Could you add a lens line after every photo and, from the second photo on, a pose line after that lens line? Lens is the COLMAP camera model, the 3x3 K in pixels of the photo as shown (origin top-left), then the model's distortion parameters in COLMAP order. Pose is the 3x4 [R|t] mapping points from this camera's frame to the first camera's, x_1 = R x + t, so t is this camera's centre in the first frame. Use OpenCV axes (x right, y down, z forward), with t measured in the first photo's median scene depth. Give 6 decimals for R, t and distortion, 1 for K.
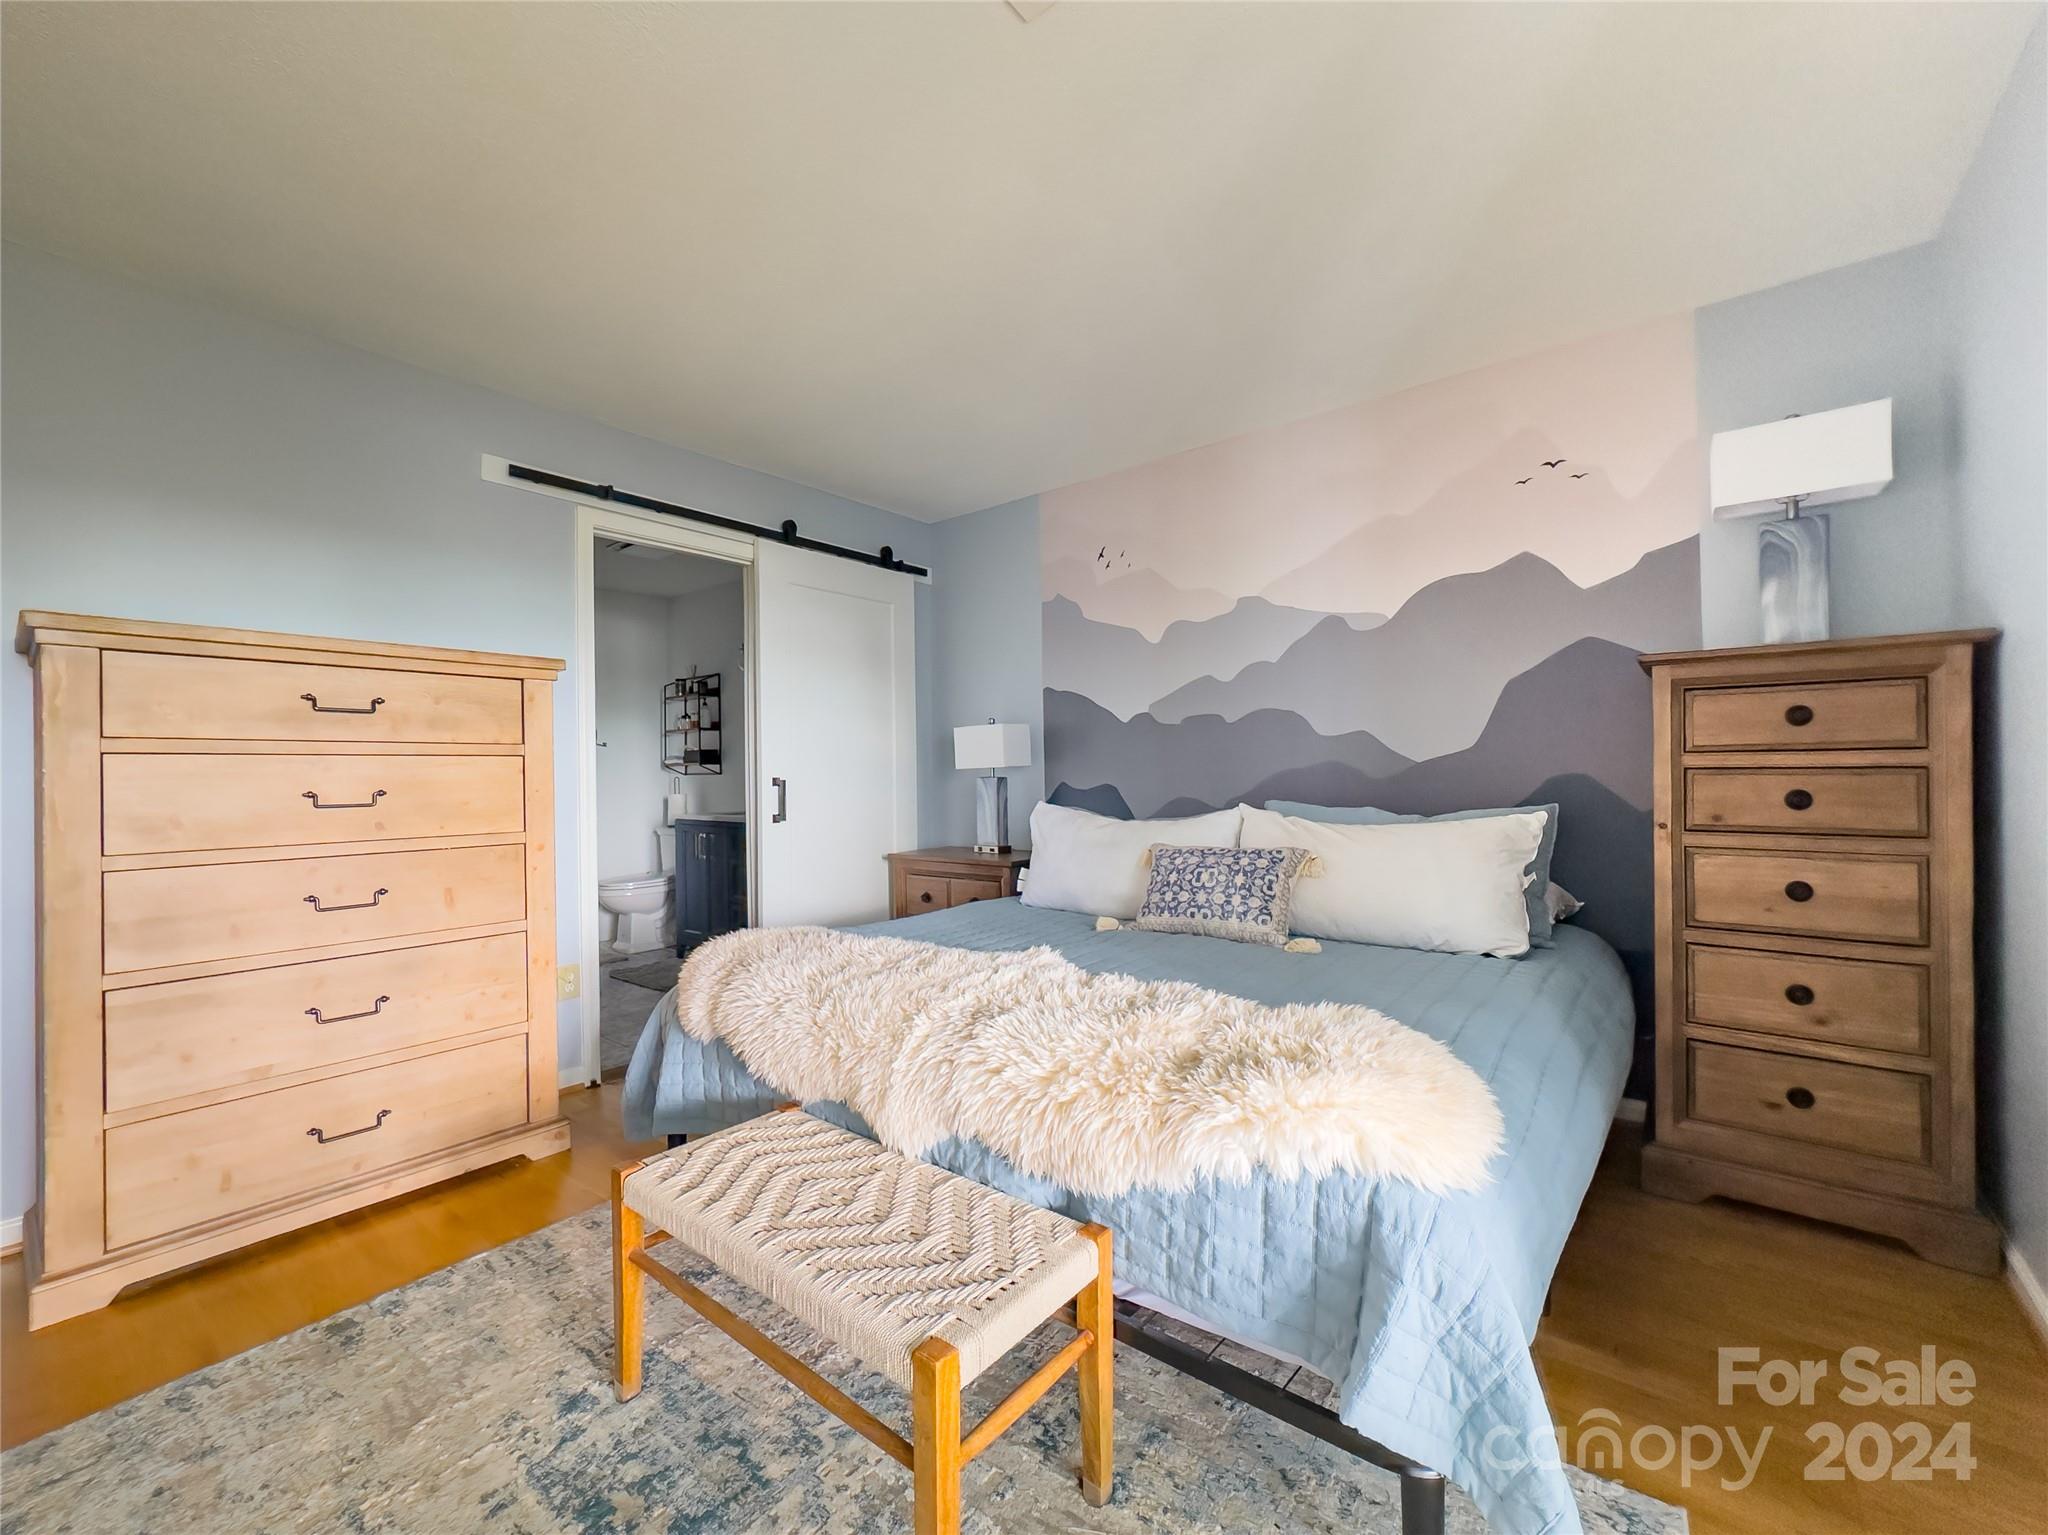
lens RADIAL K [[828.2, 0, 1005.2], [0, 828.2, 774.3], [0, 0, 1]] dist [0.001508, 0.000713]
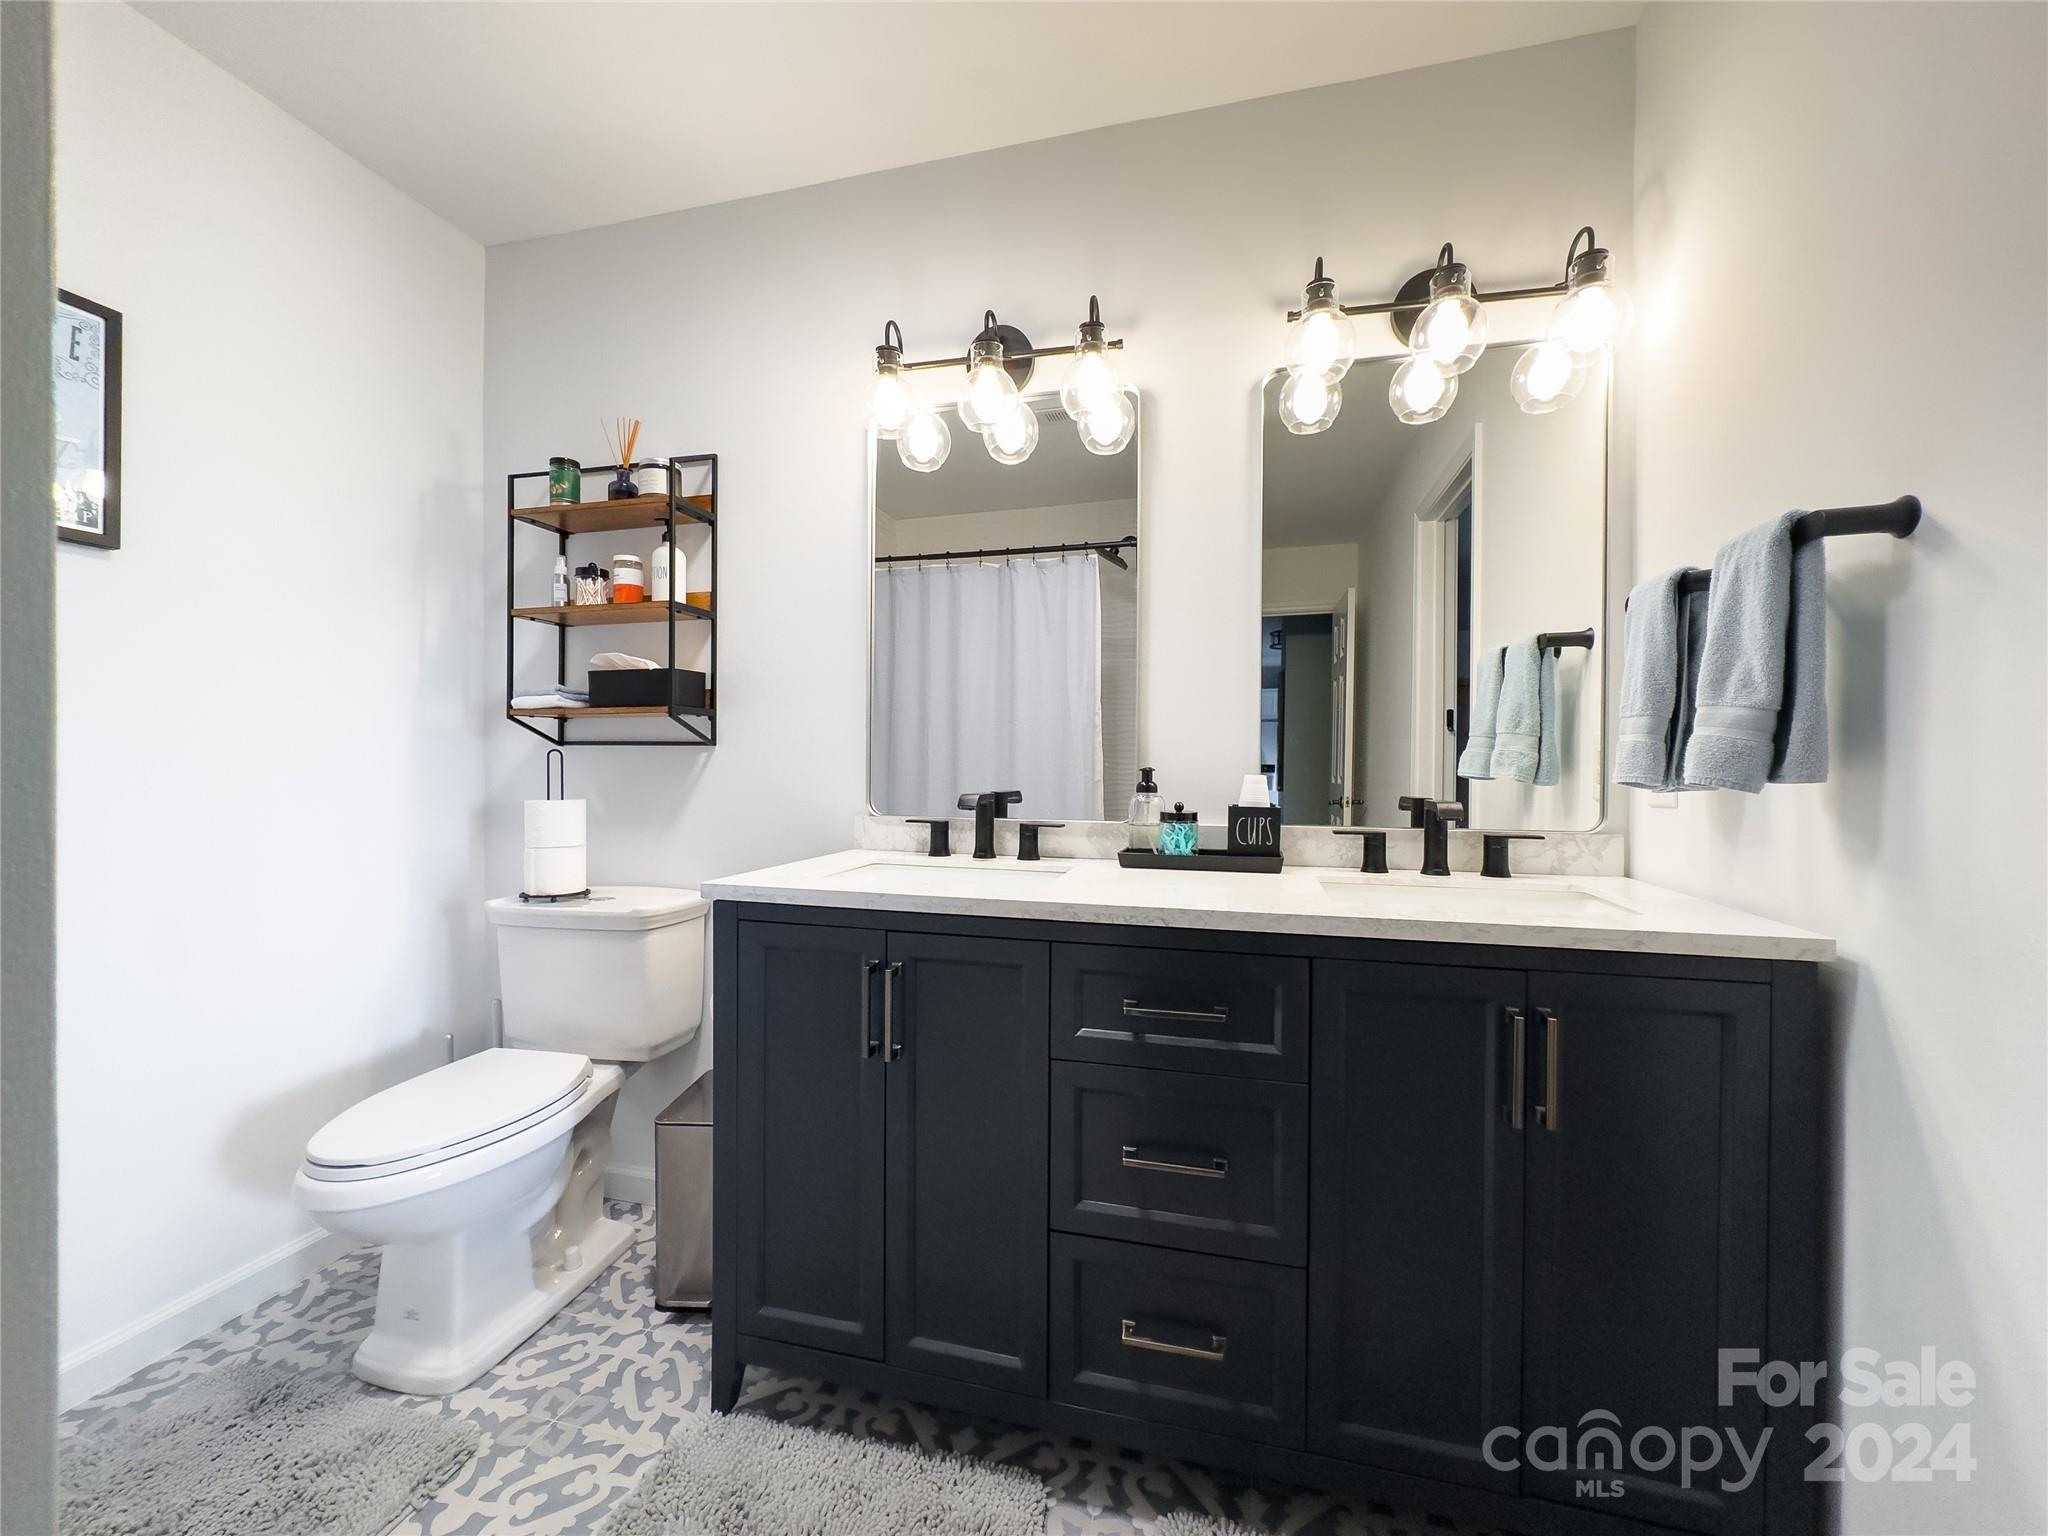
lens RADIAL K [[828.2, 0, 1025.1], [0, 828.2, 768.9], [0, 0, 1]] dist [0.001508, 0.000713]
pose [[0.903878, 0.010095, 0.427672, -0.370404], [-0.012218, 0.999923, 0.002220, 0.008442], [-0.427616, -0.007232, 0.903931, 0.615394]]
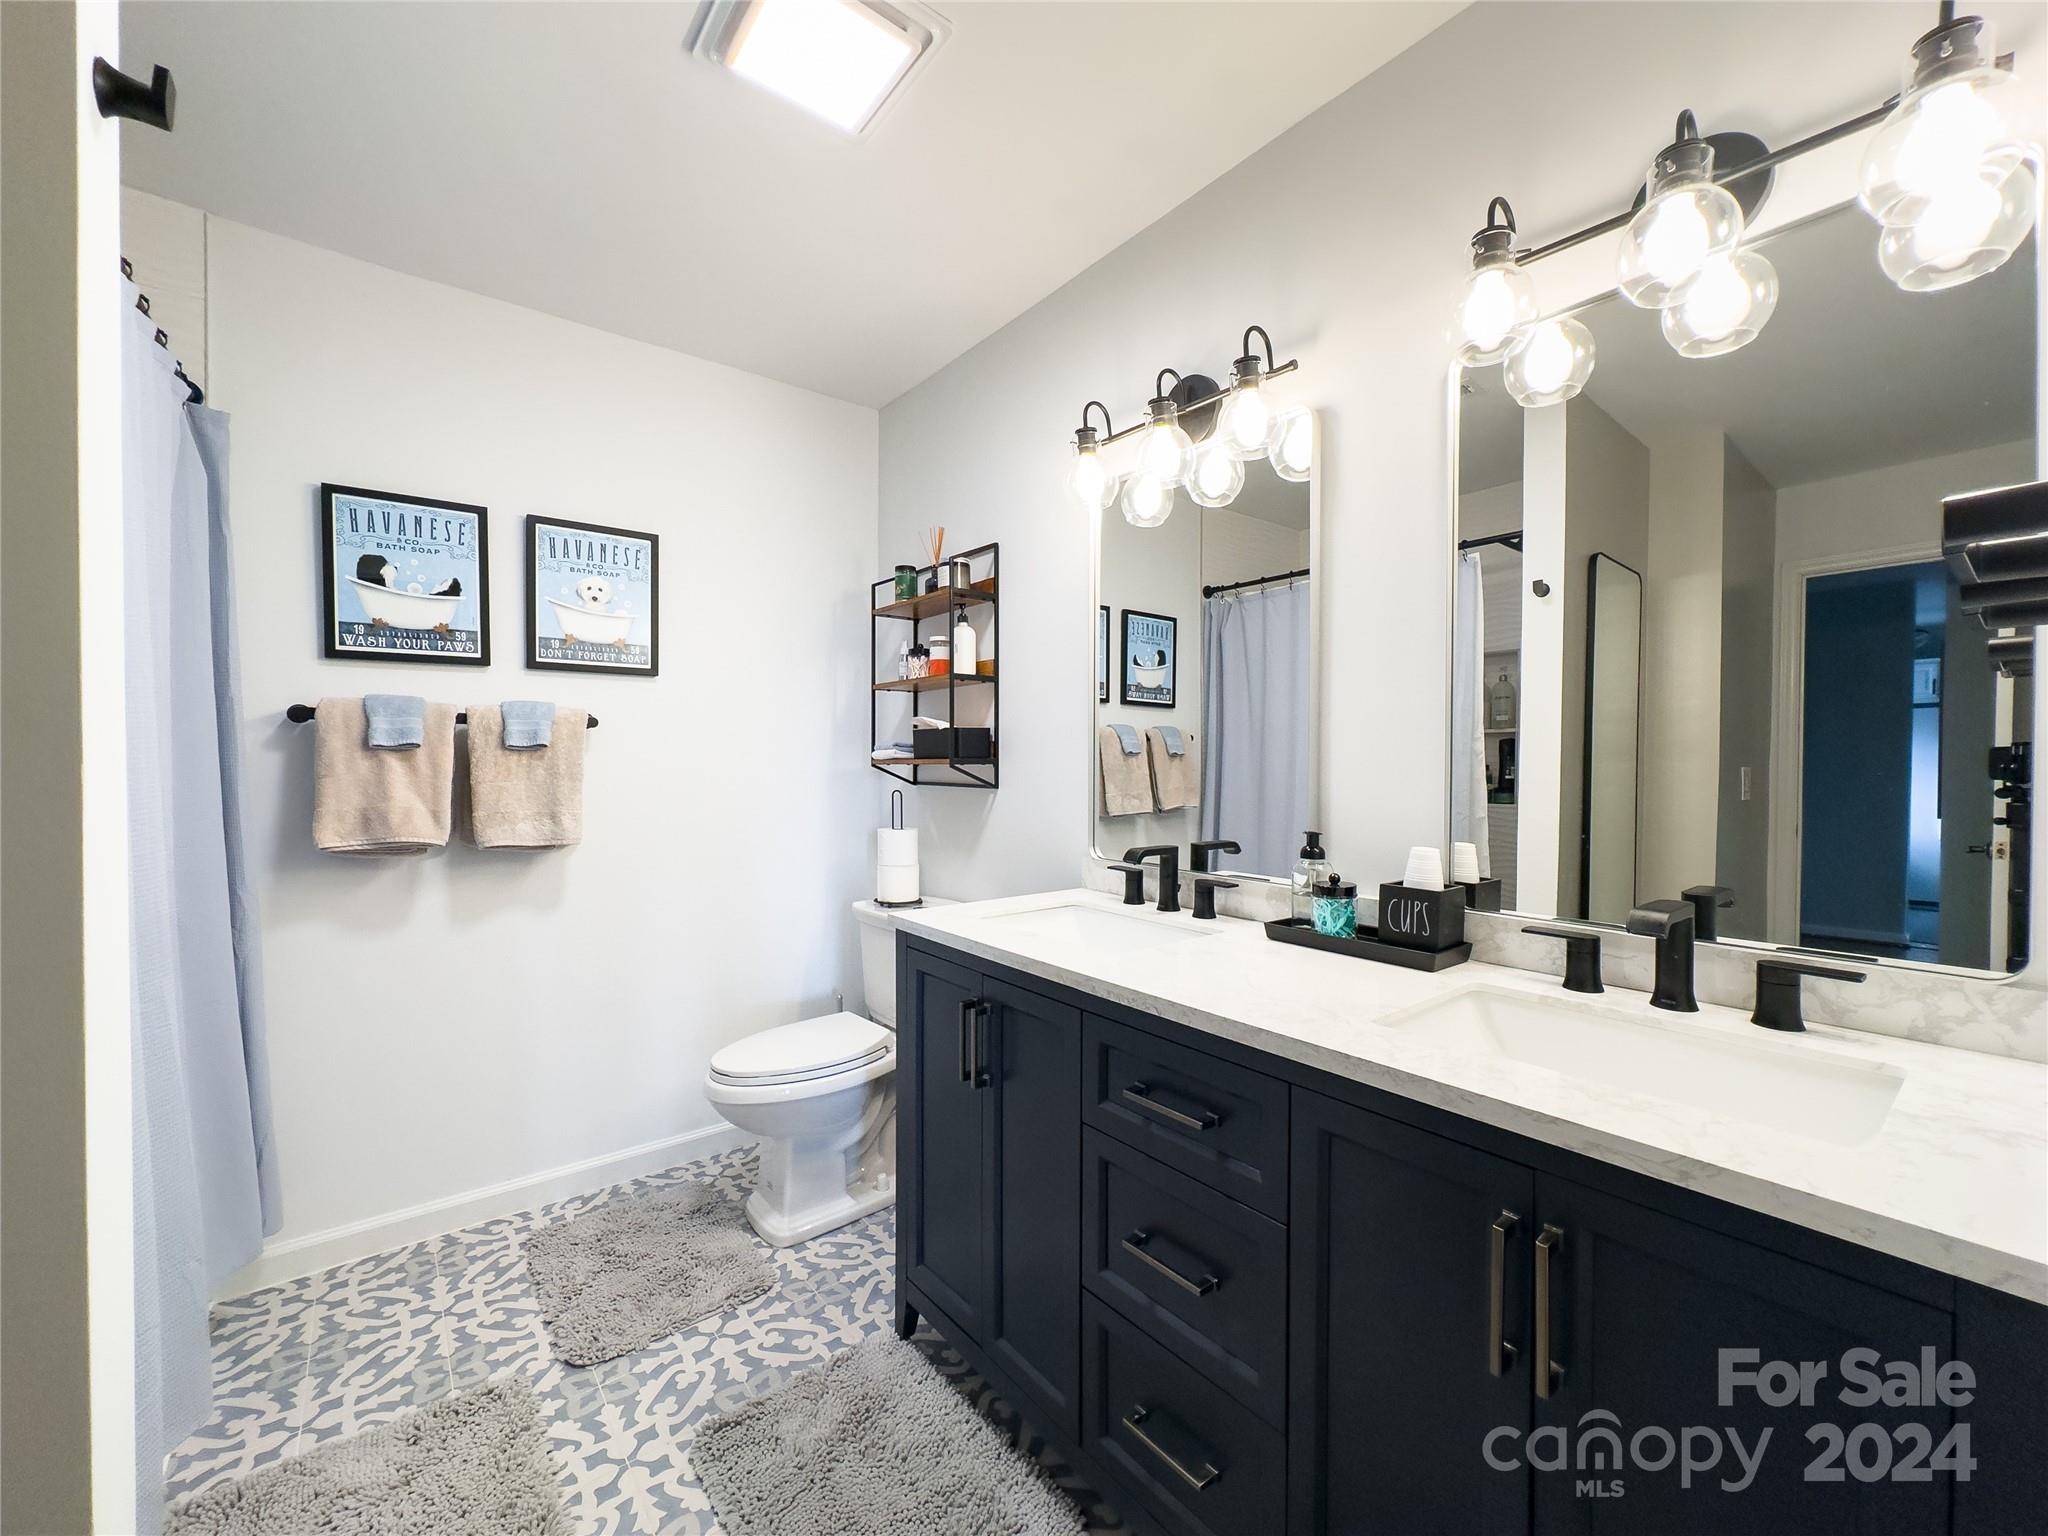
lens RADIAL K [[828.2, 0, 1025.7], [0, 828.2, 770.4], [0, 0, 1]] dist [0.001508, 0.000713]
pose [[0.979553, 0.011818, -0.200839, -0.242469], [-0.009202, 0.999860, 0.013954, -0.014081], [0.200976, -0.011820, 0.979525, 0.585161]]
